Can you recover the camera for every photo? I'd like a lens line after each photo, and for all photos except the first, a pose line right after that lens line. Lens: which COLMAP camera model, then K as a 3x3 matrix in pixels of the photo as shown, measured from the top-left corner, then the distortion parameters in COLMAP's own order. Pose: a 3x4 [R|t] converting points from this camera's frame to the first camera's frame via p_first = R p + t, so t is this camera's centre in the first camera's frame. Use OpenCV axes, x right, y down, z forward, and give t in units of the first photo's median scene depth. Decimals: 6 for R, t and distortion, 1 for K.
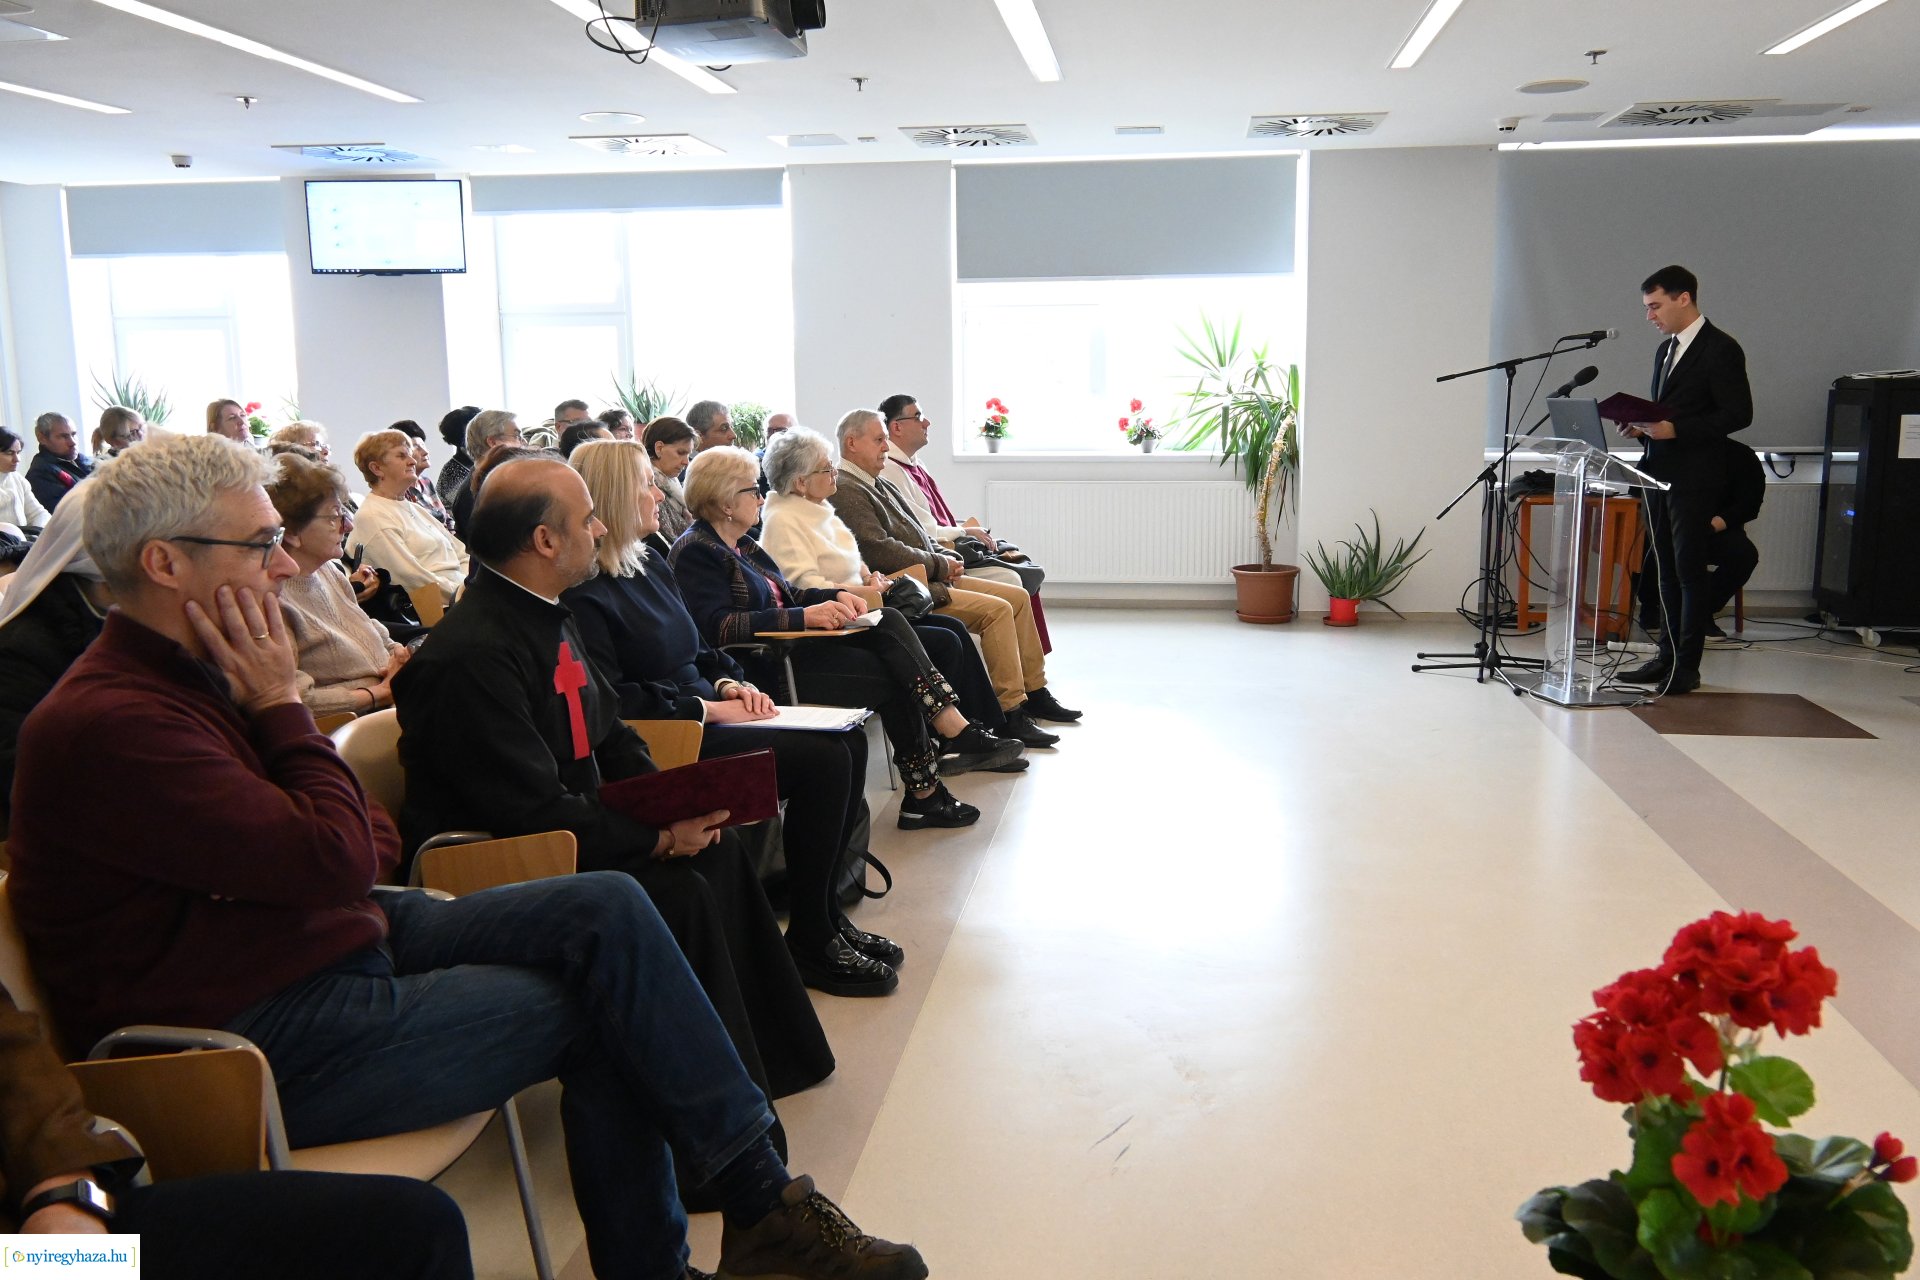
lens RADIAL K [[1517.2, 0, 992.9], [0, 1517.2, 685.9], [0, 0, 1]] dist [-0.010695, -0.002782]
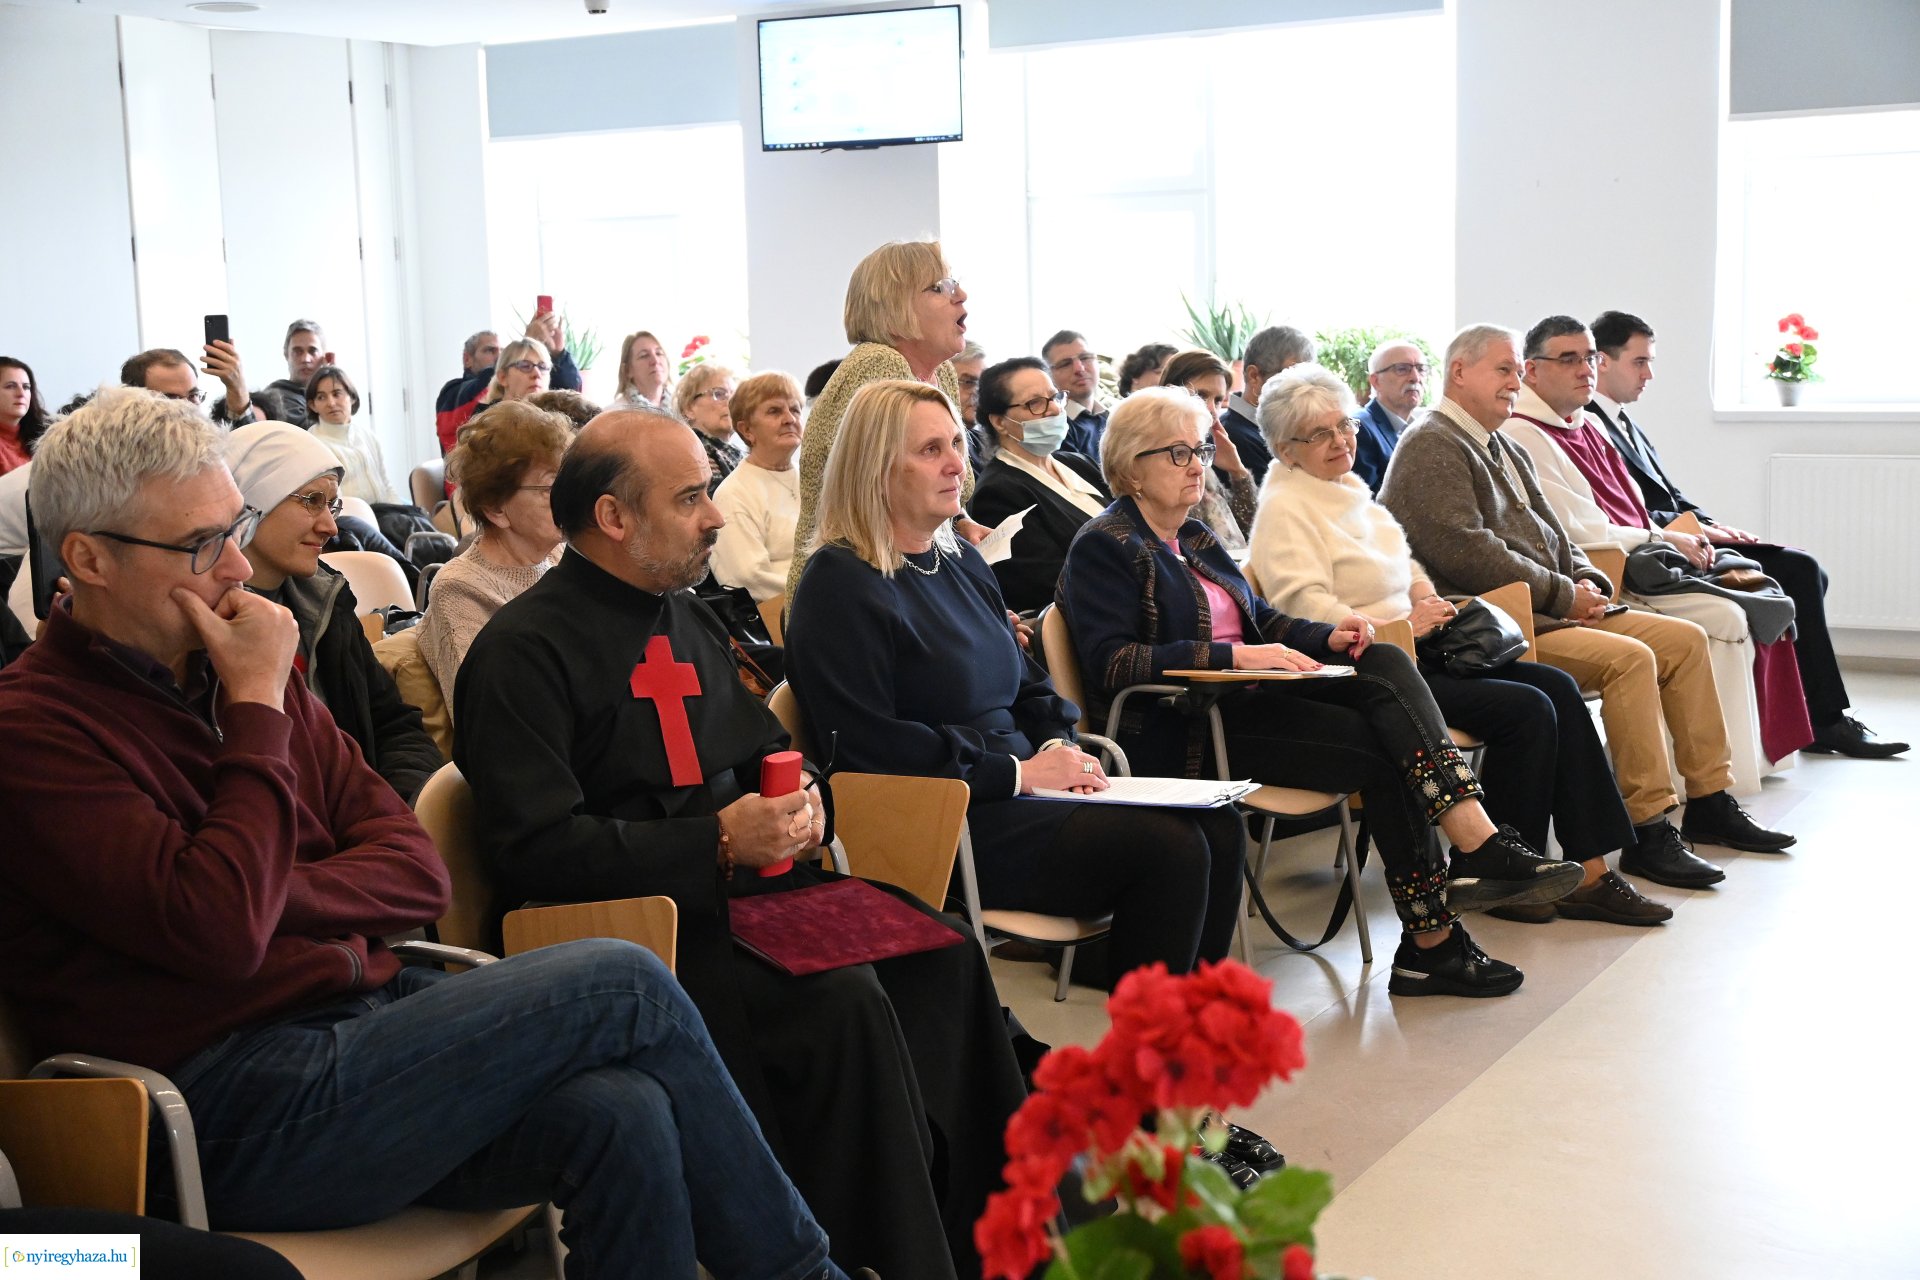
lens RADIAL K [[2549.6, 0, 934.8], [0, 2549.6, 683.5], [0, 0, 1]] dist [-0.019108, 0.000000]
pose [[0.915192, 0.042261, -0.400795, 0.133580], [-0.059936, 0.997700, -0.031661, 0.007804], [0.398535, 0.052998, 0.915620, -0.044563]]
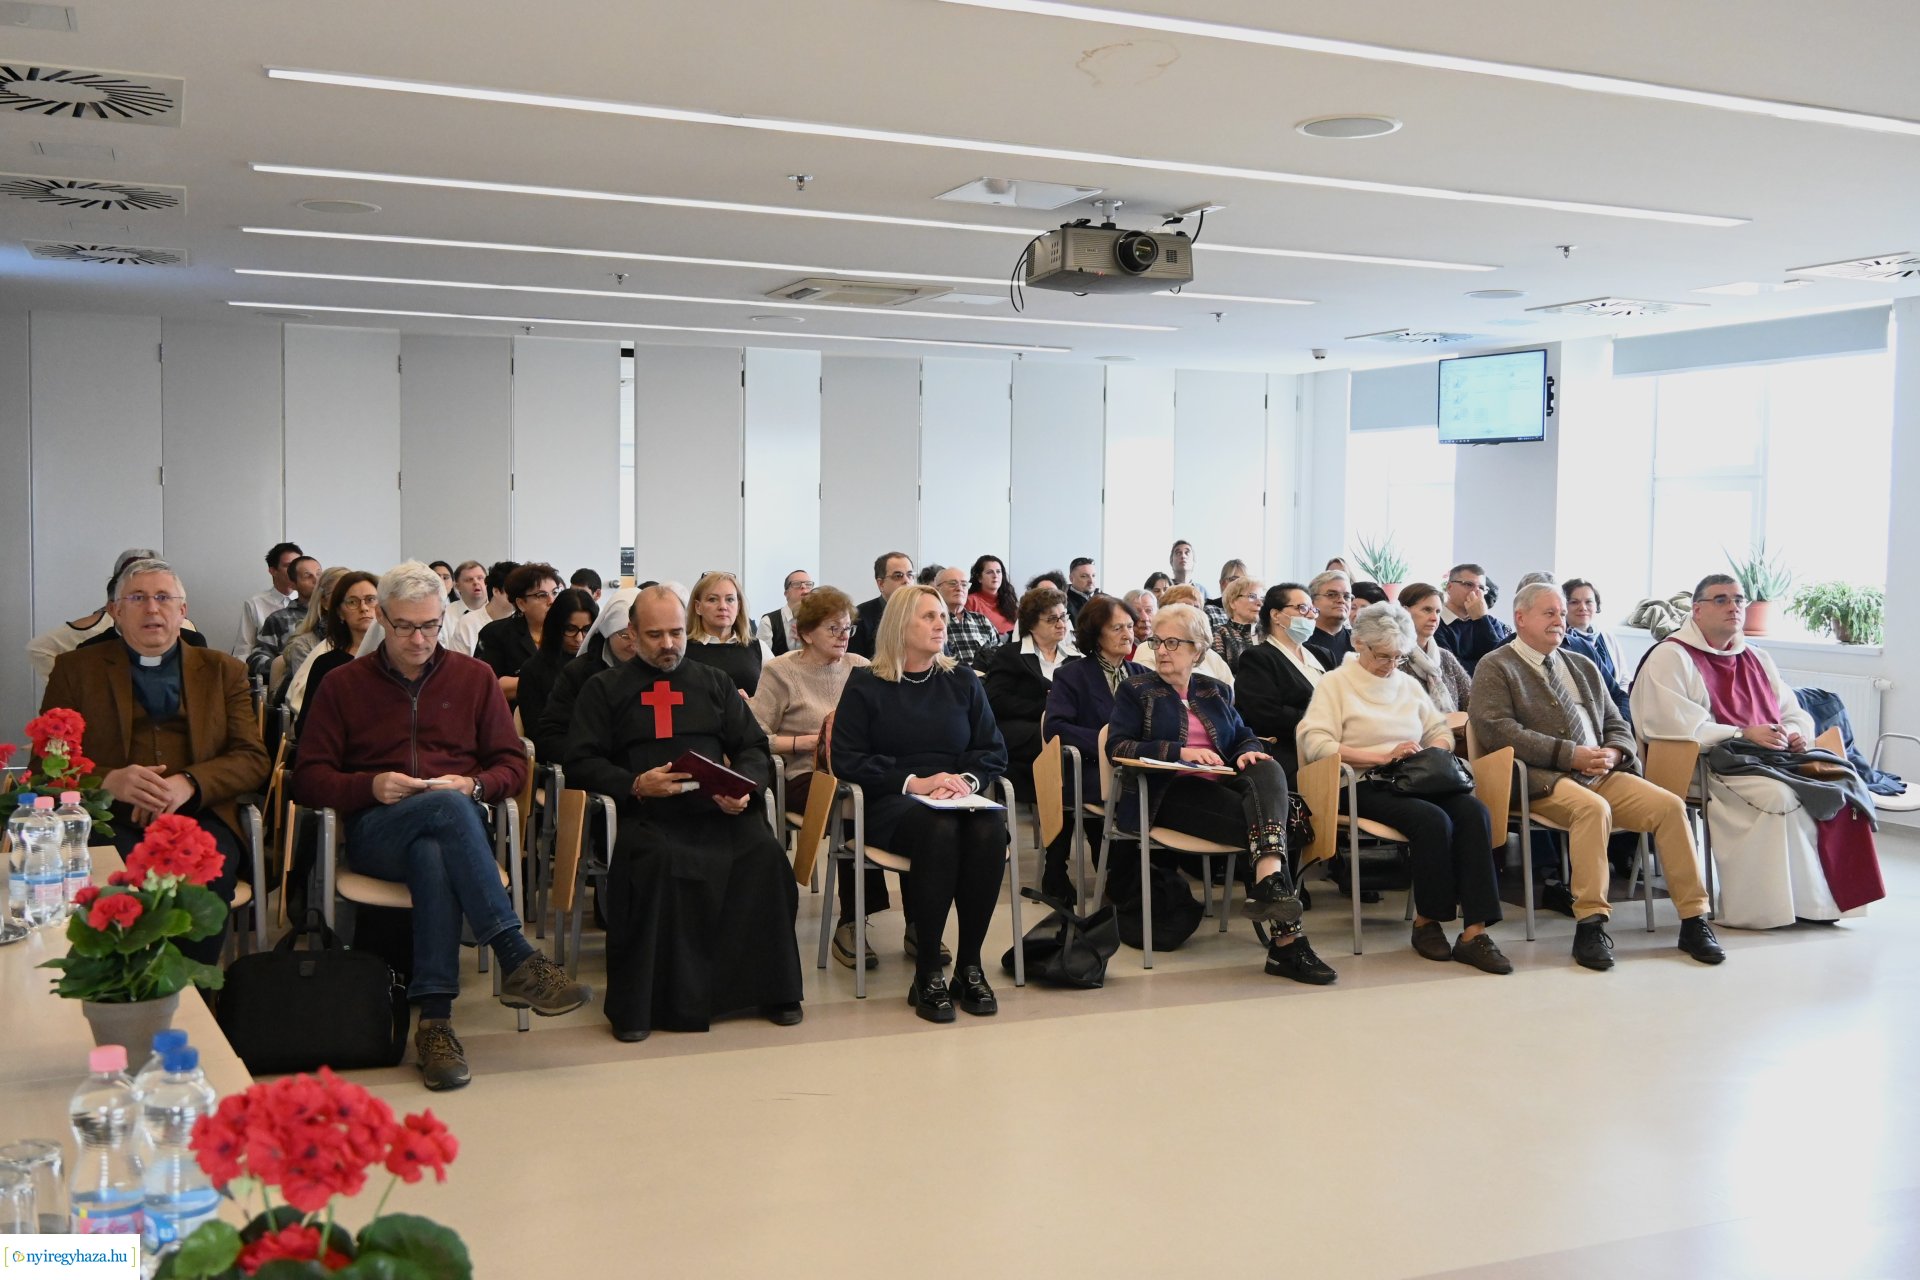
lens RADIAL K [[1951.0, 0, 967.3], [0, 1951.0, 650.8], [0, 0, 1]] dist [0.047231, 0.000000]
pose [[0.481885, 0.070037, -0.873431, 0.723472], [-0.195923, 0.980175, -0.029498, -0.031527], [0.854050, 0.185340, 0.486053, 0.094971]]
